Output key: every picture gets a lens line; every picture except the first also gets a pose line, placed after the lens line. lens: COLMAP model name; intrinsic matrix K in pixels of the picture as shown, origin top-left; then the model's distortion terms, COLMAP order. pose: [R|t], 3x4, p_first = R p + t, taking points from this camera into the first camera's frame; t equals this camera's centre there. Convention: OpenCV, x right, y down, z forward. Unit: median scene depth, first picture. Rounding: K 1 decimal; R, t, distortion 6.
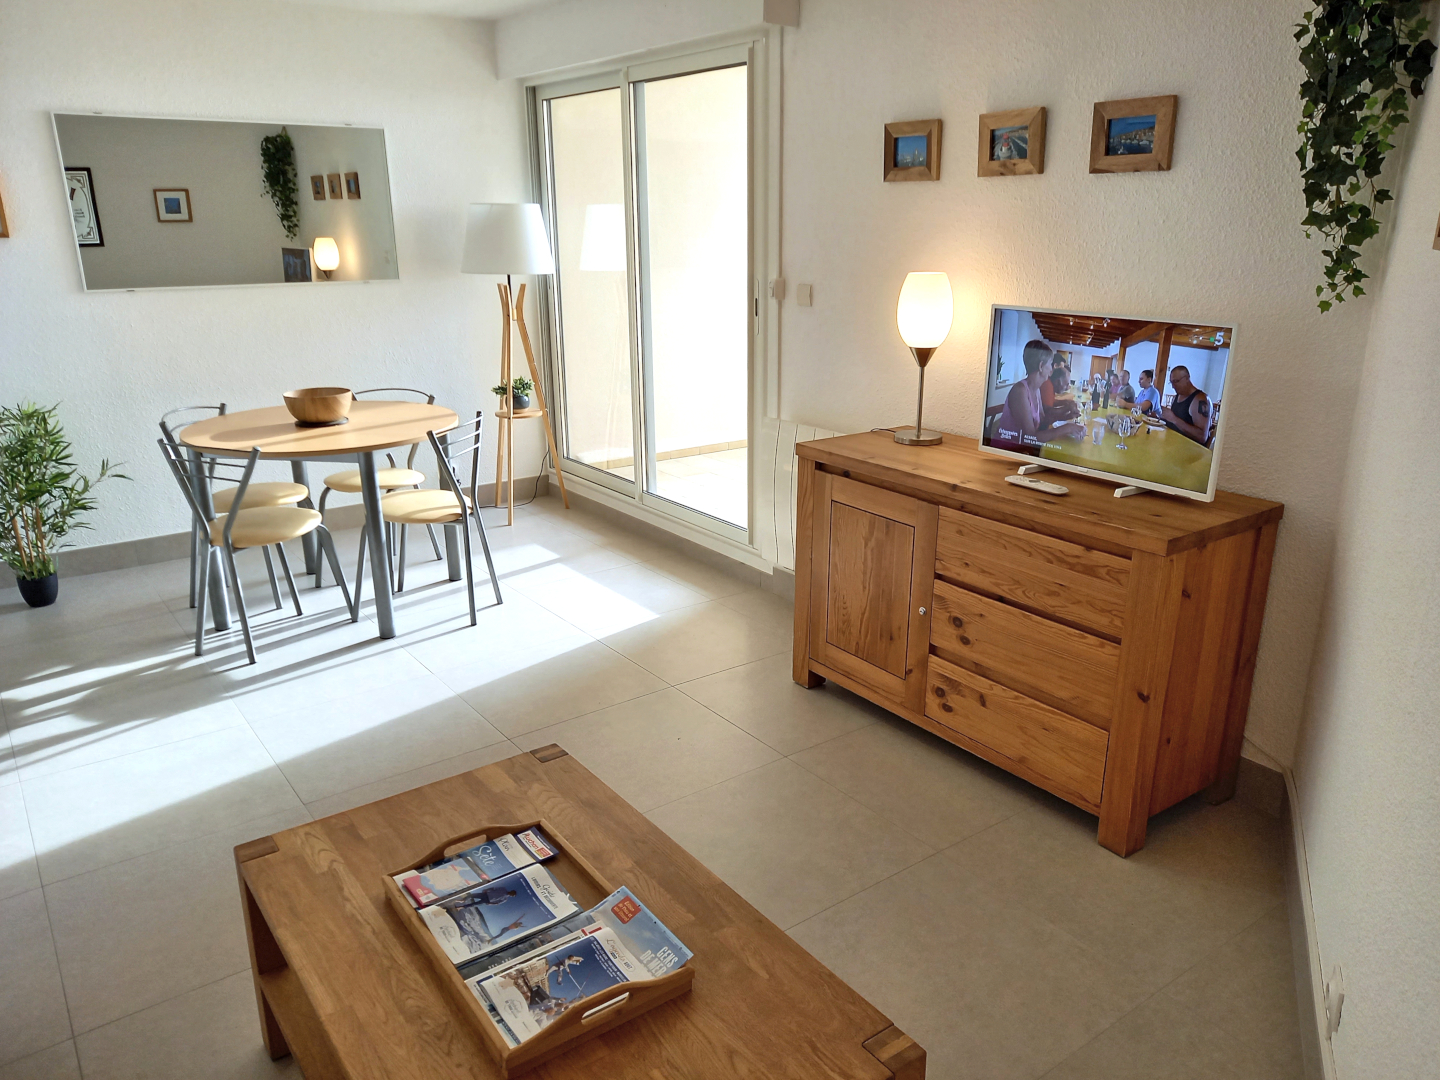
lens RADIAL K [[1058.7, 0, 720.0], [0, 1058.7, 540.0], [0, 0, 1]] dist [0.053406, -0.000615]
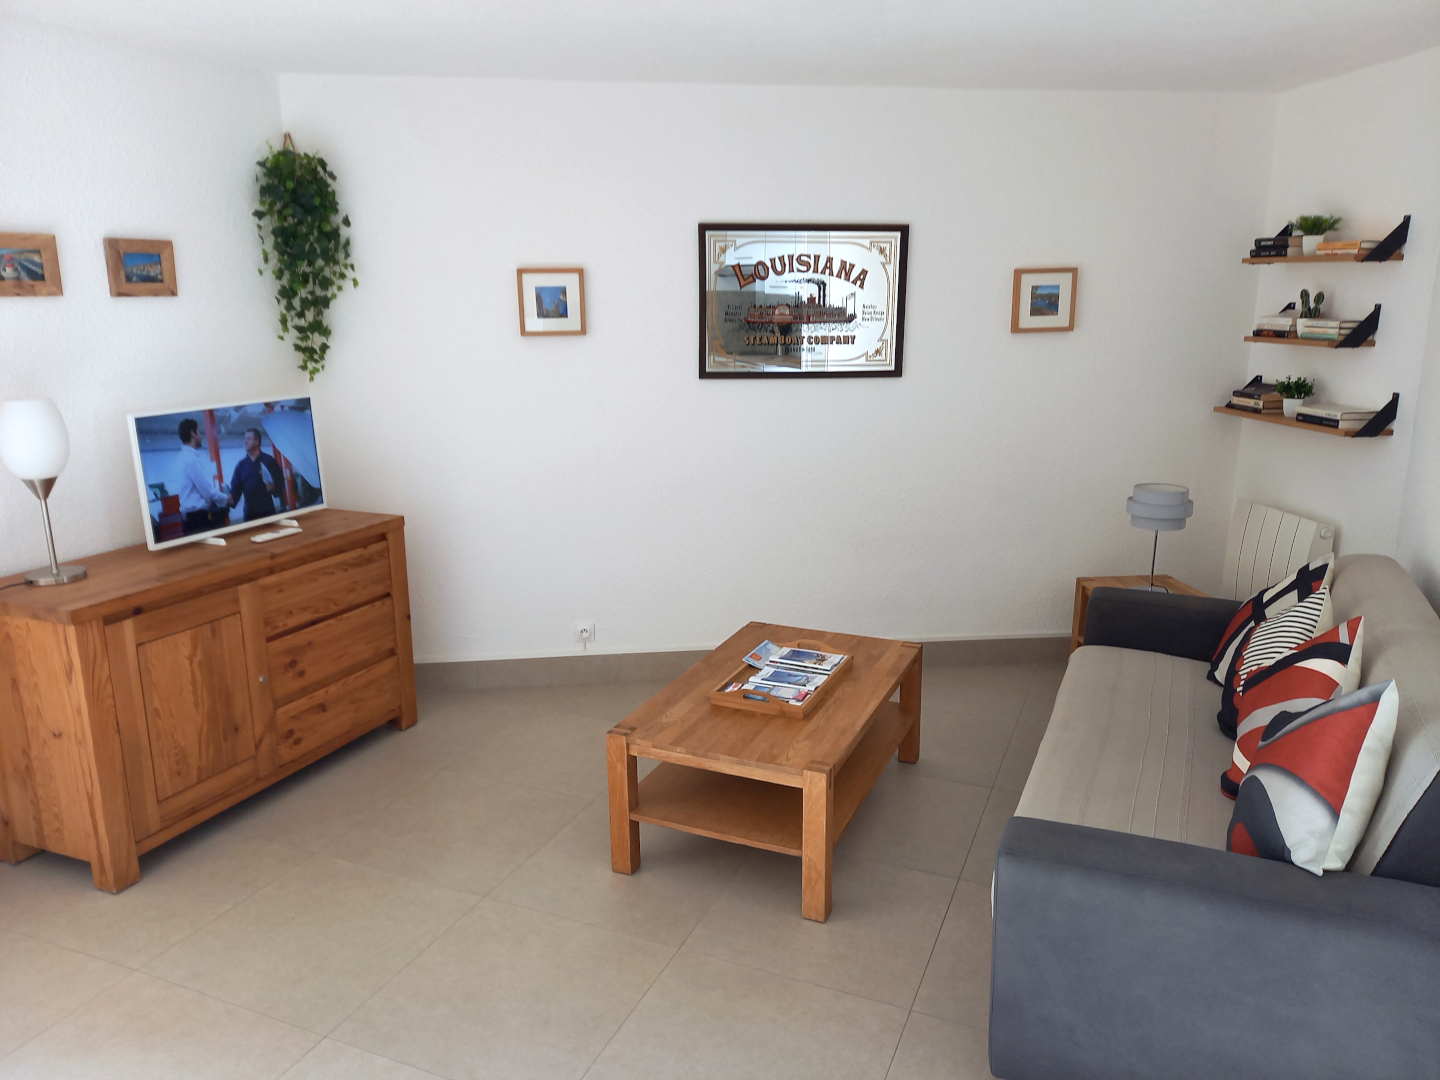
lens RADIAL K [[1047.0, 0, 728.7], [0, 1047.0, 542.9], [0, 0, 1]] dist [0.065535, -0.063242]
pose [[-0.510000, -0.196178, 0.837505, -0.955171], [0.262494, 0.891708, 0.368720, -0.339757], [-0.819144, 0.407887, -0.403275, 0.987017]]
